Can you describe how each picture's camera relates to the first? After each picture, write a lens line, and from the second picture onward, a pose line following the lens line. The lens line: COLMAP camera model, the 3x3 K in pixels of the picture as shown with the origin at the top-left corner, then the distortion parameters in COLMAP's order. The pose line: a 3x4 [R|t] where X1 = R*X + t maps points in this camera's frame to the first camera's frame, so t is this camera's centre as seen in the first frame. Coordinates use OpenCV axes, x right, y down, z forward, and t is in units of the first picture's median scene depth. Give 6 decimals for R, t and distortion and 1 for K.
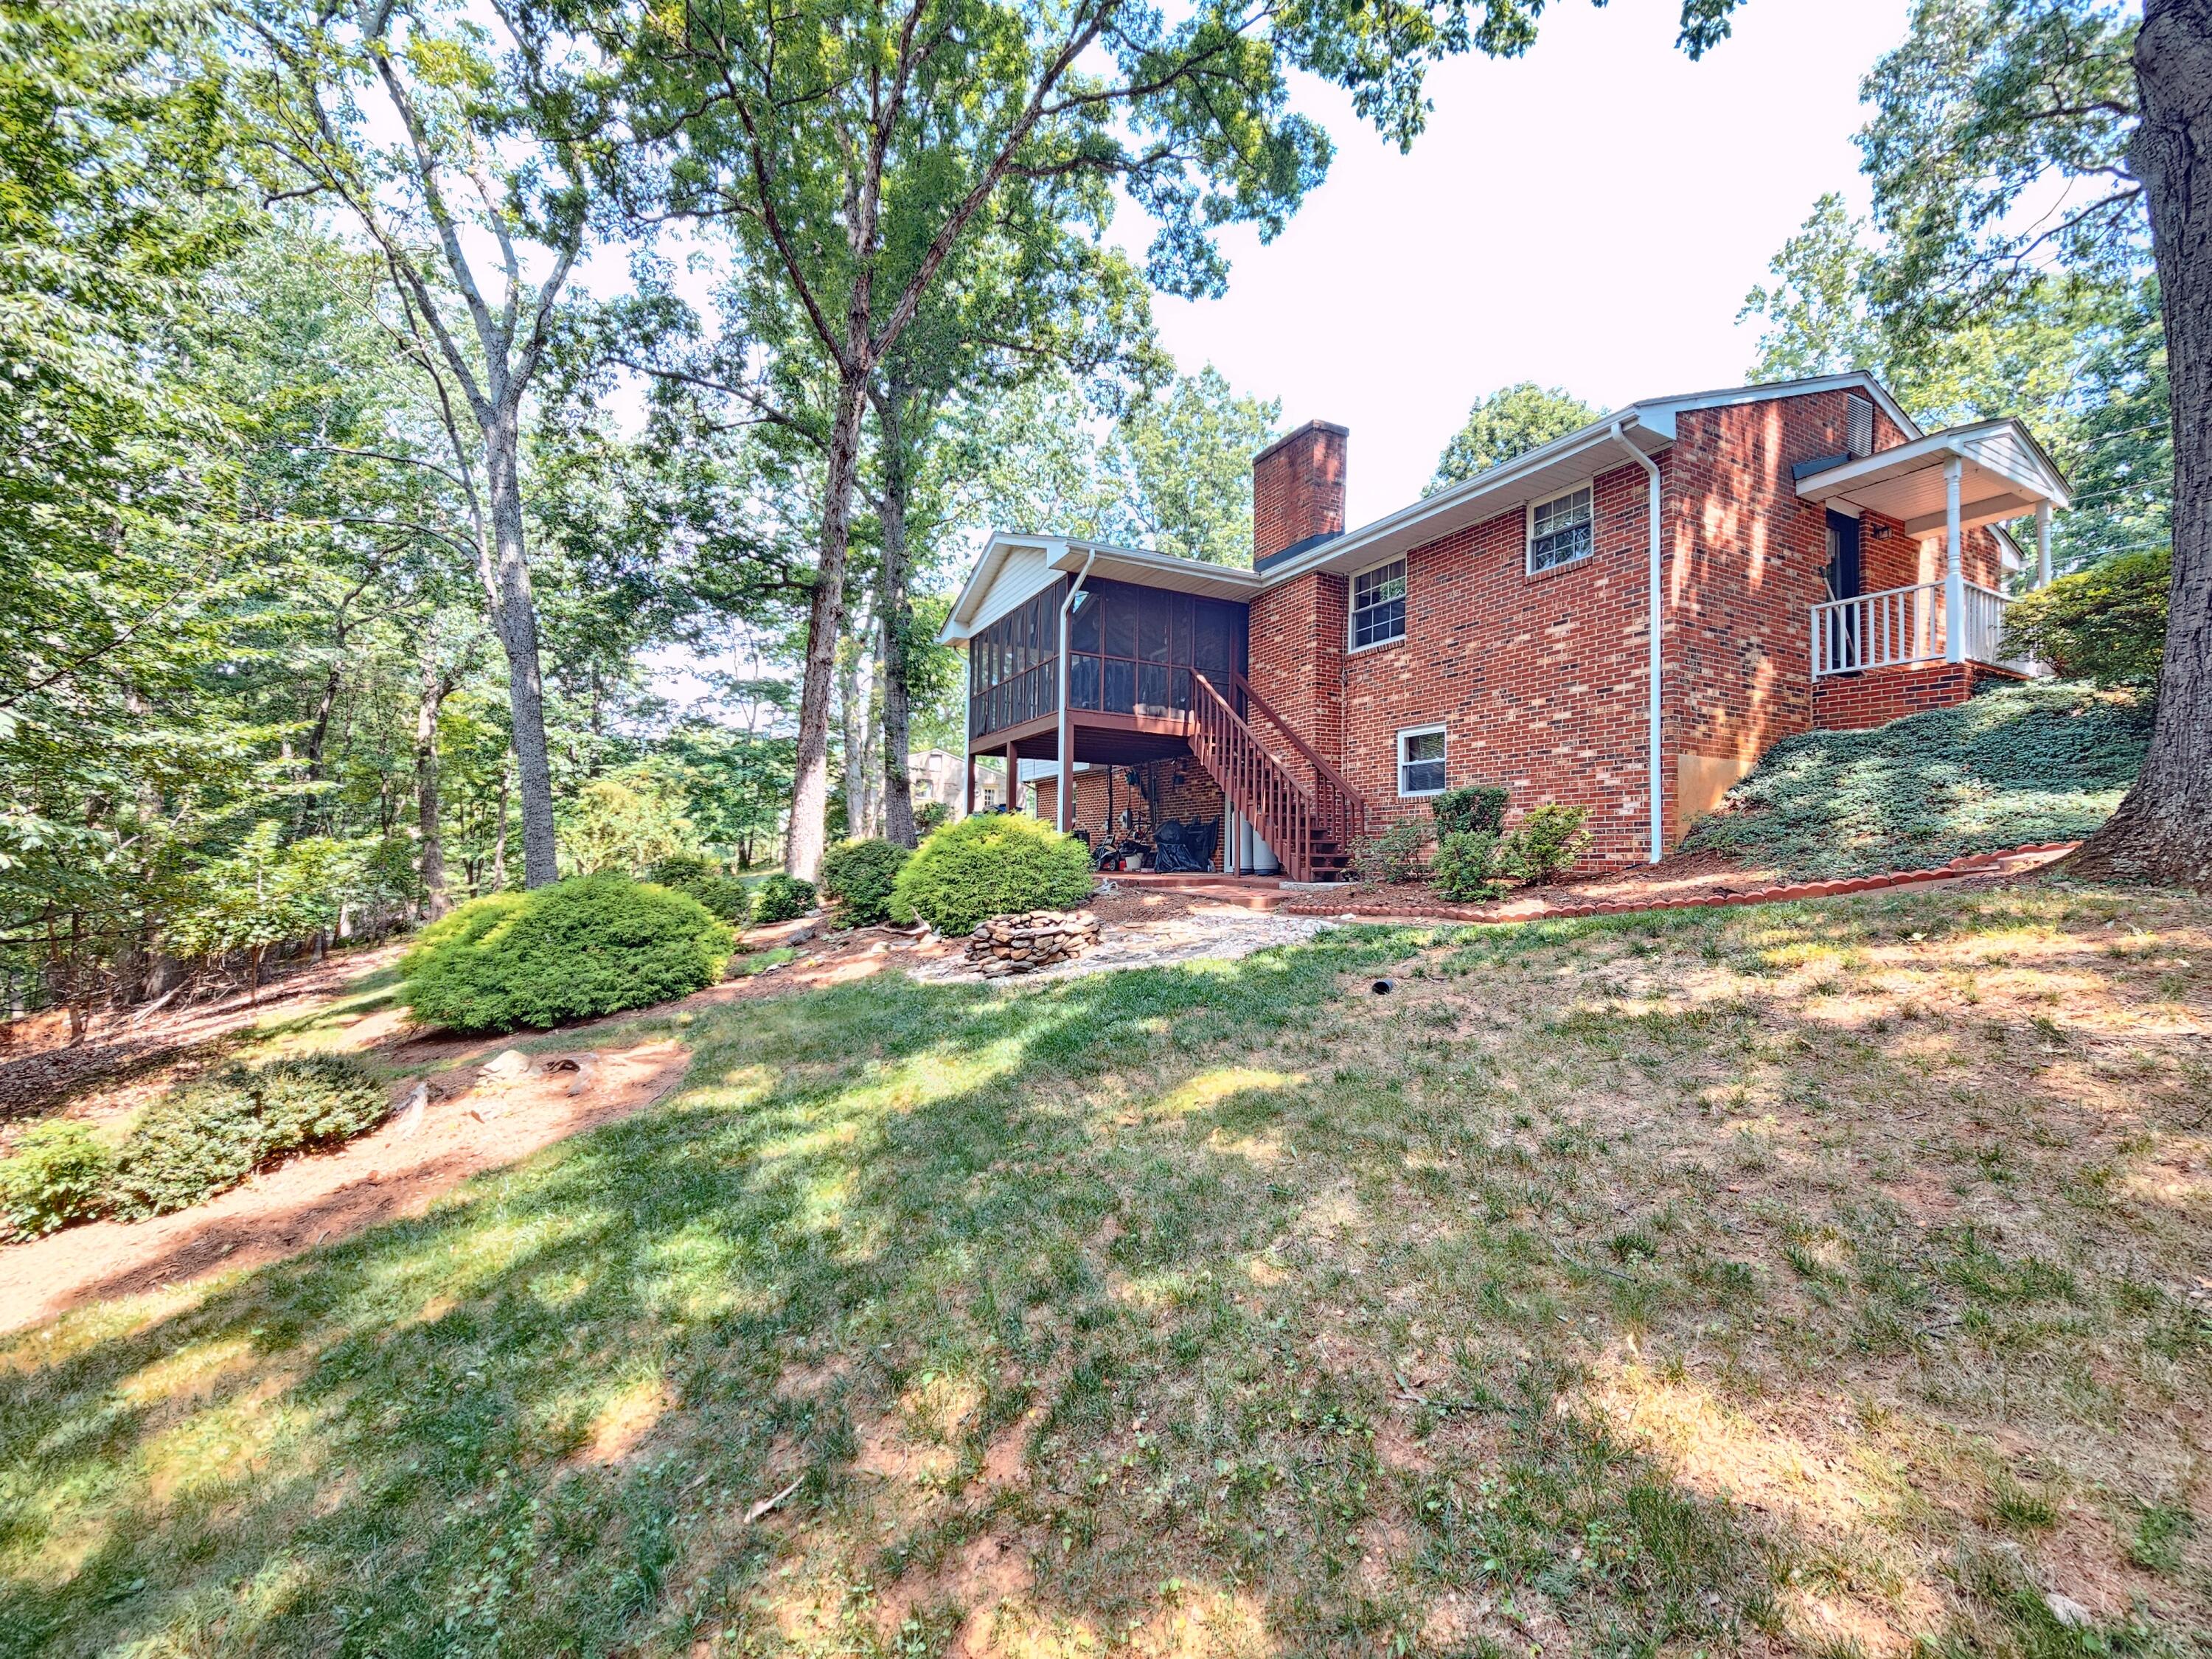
lens RADIAL K [[895.3, 0, 1102.7], [0, 895.3, 835.5], [0, 0, 1]] dist [-0.002109, -0.000431]
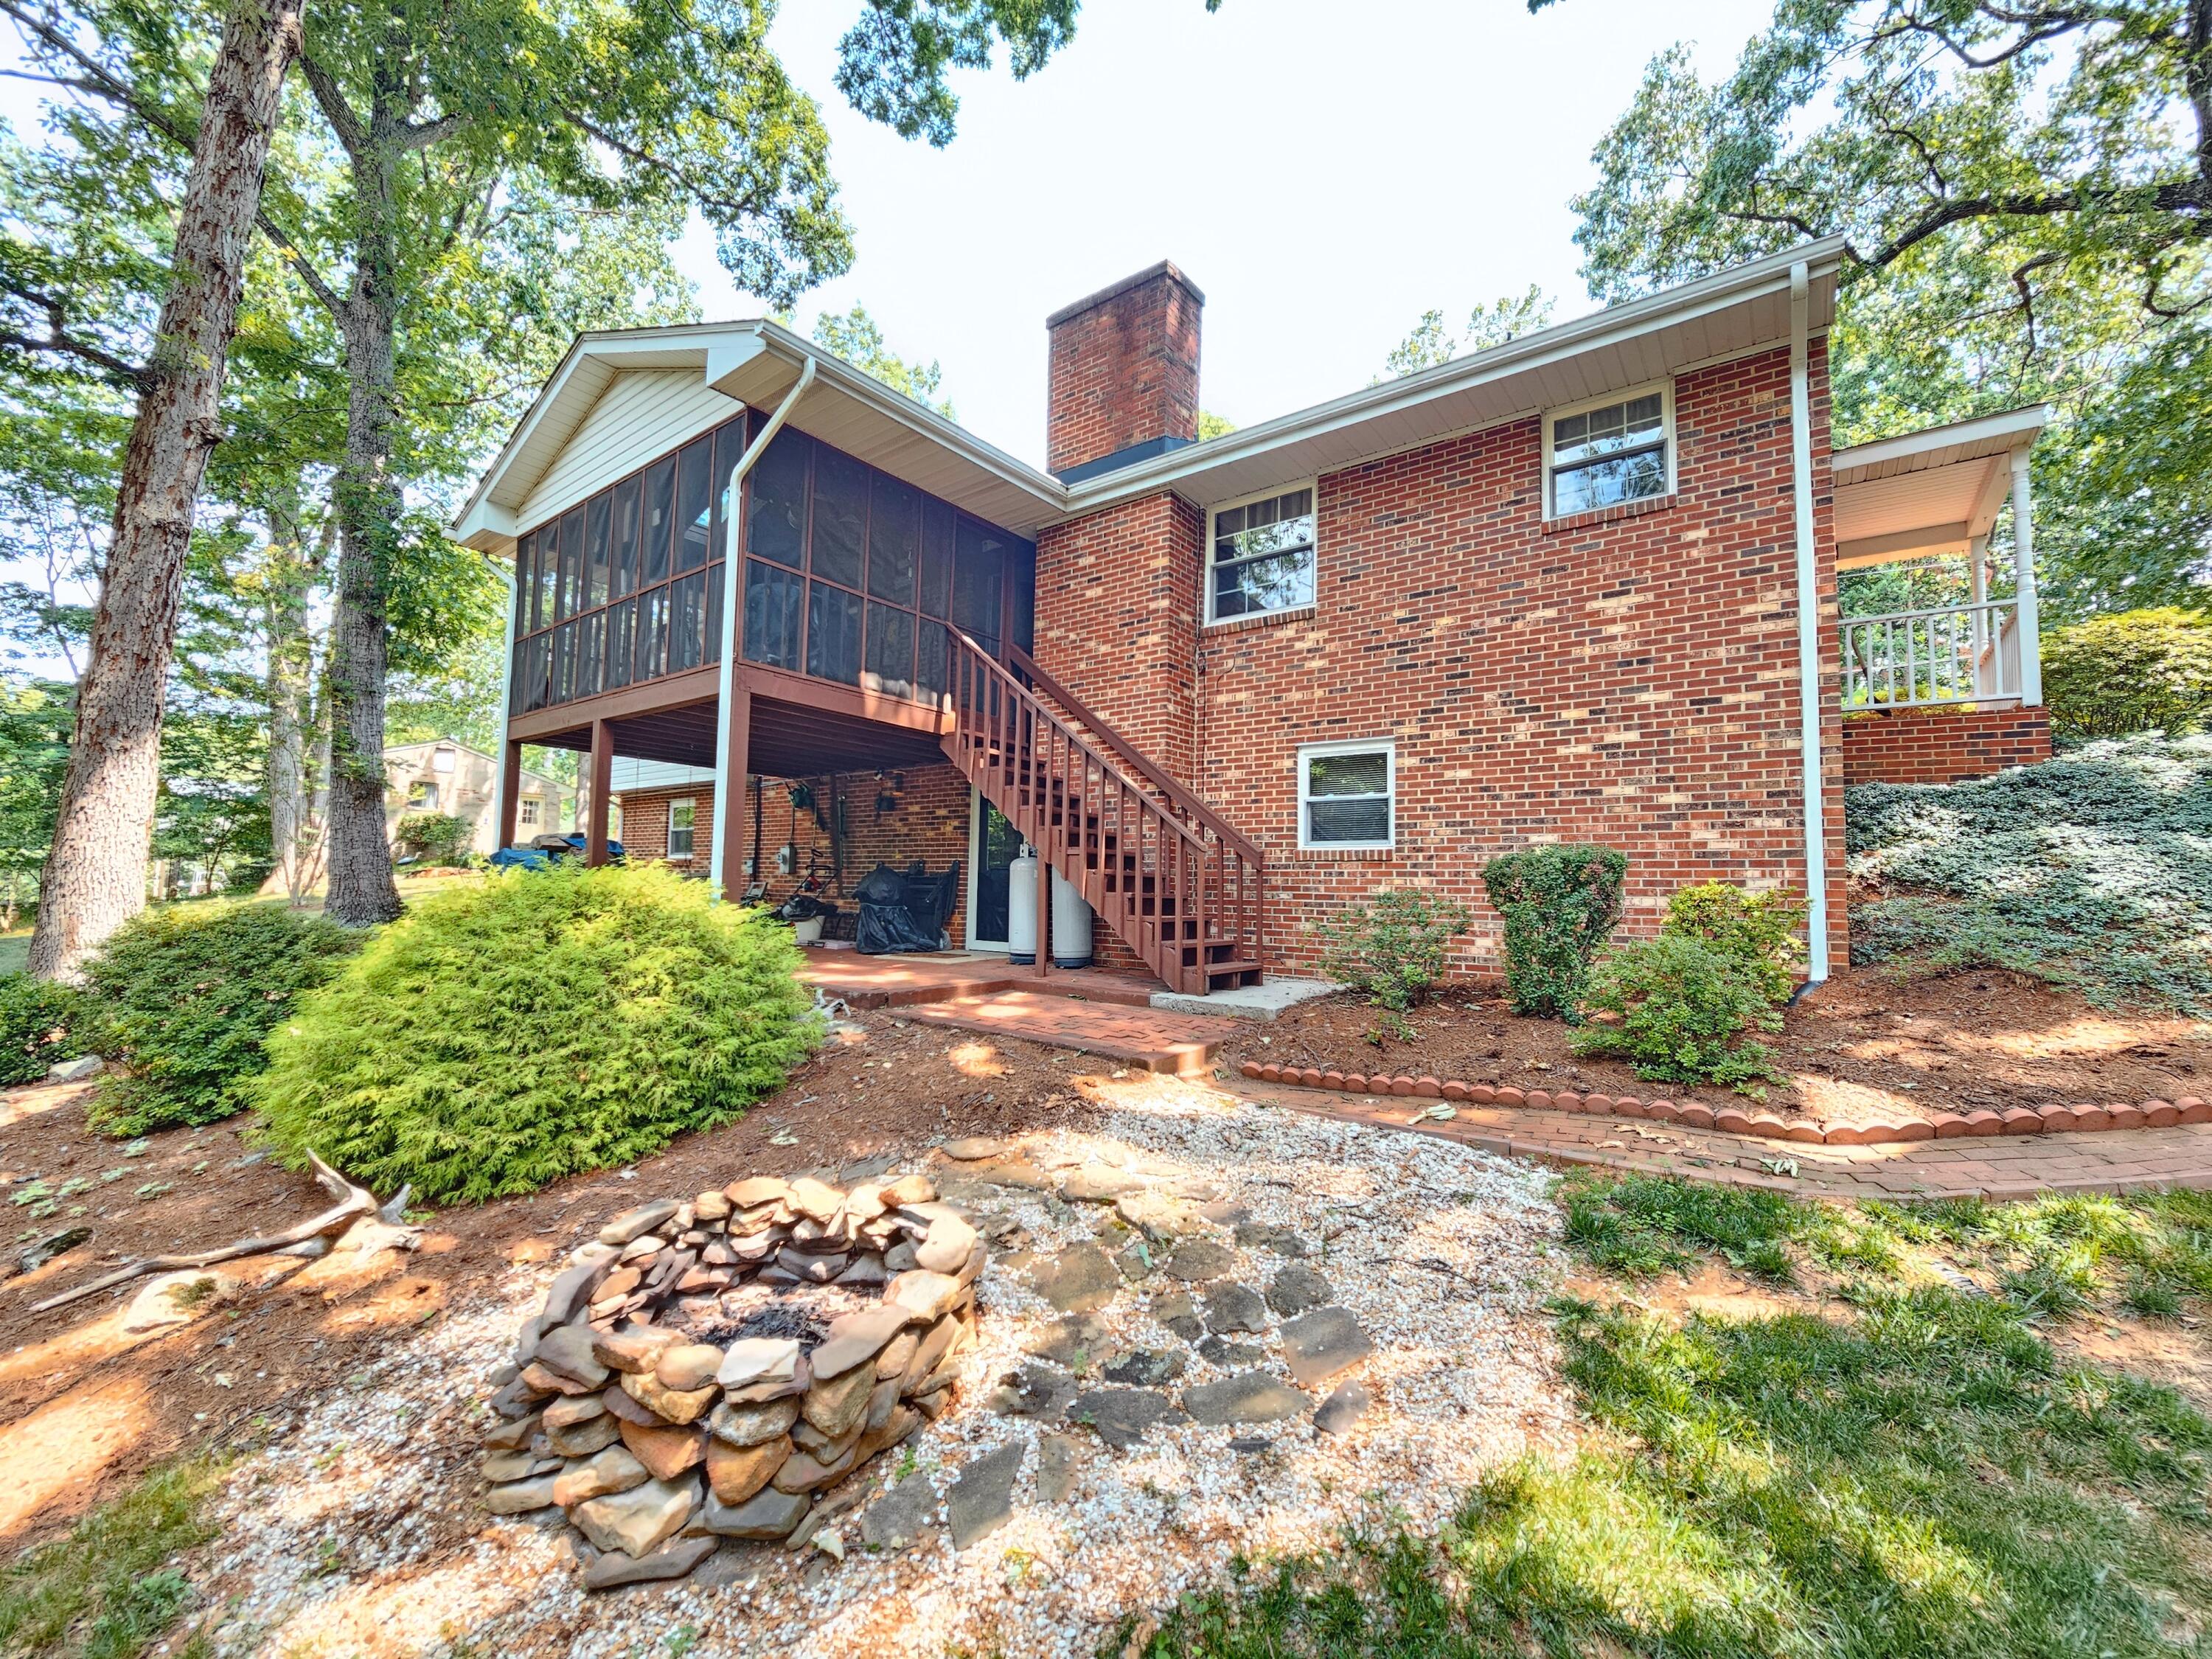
lens RADIAL K [[895.3, 0, 1102.7], [0, 895.3, 835.5], [0, 0, 1]] dist [-0.002109, -0.000431]
pose [[0.900471, 0.032169, 0.433725, -0.071551], [-0.019621, 0.999250, -0.033378, -0.025960], [-0.434474, 0.021546, 0.900427, 0.436311]]
